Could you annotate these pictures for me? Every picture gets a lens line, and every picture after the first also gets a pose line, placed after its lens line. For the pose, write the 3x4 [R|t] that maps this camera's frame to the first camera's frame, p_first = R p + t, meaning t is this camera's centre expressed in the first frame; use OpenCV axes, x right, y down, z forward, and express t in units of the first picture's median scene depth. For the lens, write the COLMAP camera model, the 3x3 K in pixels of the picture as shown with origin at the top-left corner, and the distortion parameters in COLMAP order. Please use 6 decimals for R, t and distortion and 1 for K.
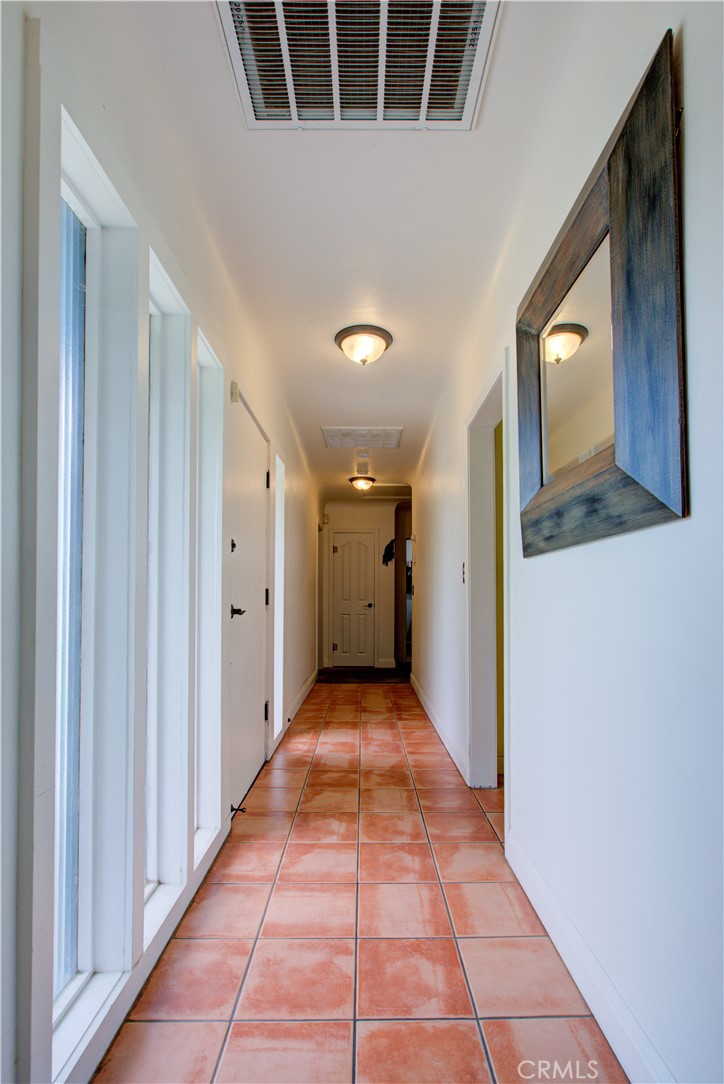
lens RADIAL K [[502.2, 0, 362.0], [0, 502.2, 542.0], [0, 0, 1]] dist [0.000425, 0.000242]
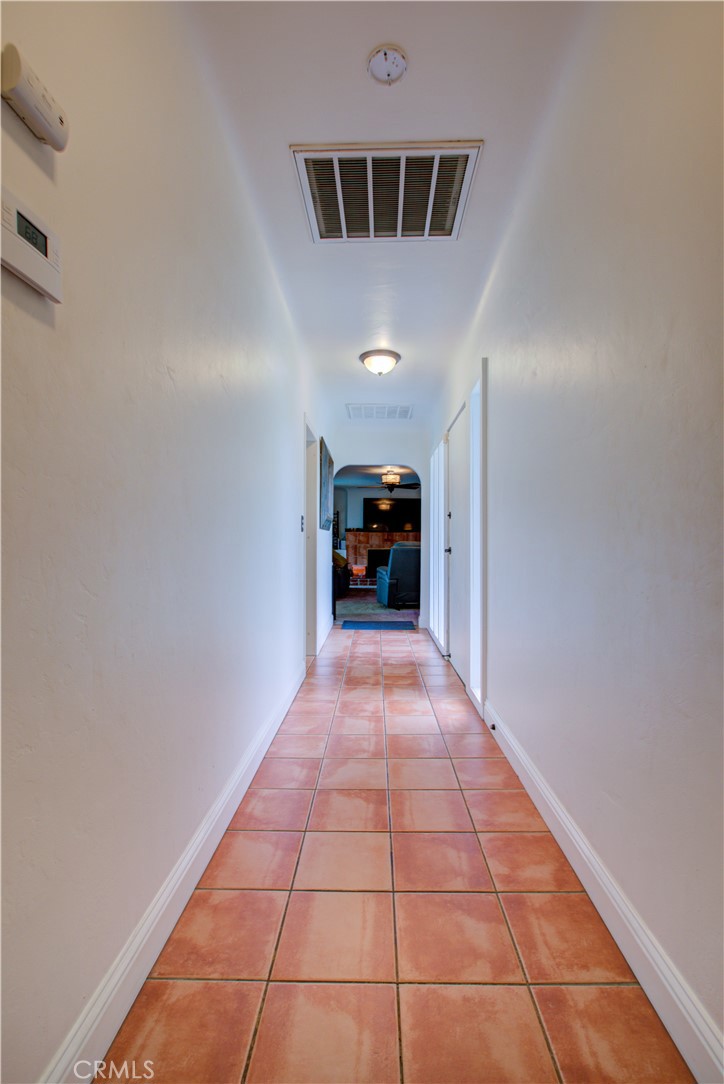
lens RADIAL K [[502.2, 0, 362.0], [0, 502.2, 542.0], [0, 0, 1]] dist [0.000425, 0.000242]
pose [[-0.999670, -0.005515, 0.025080, 0.015287], [-0.008293, 0.993669, -0.112041, 0.223233], [-0.024304, -0.112212, -0.993387, 2.017117]]
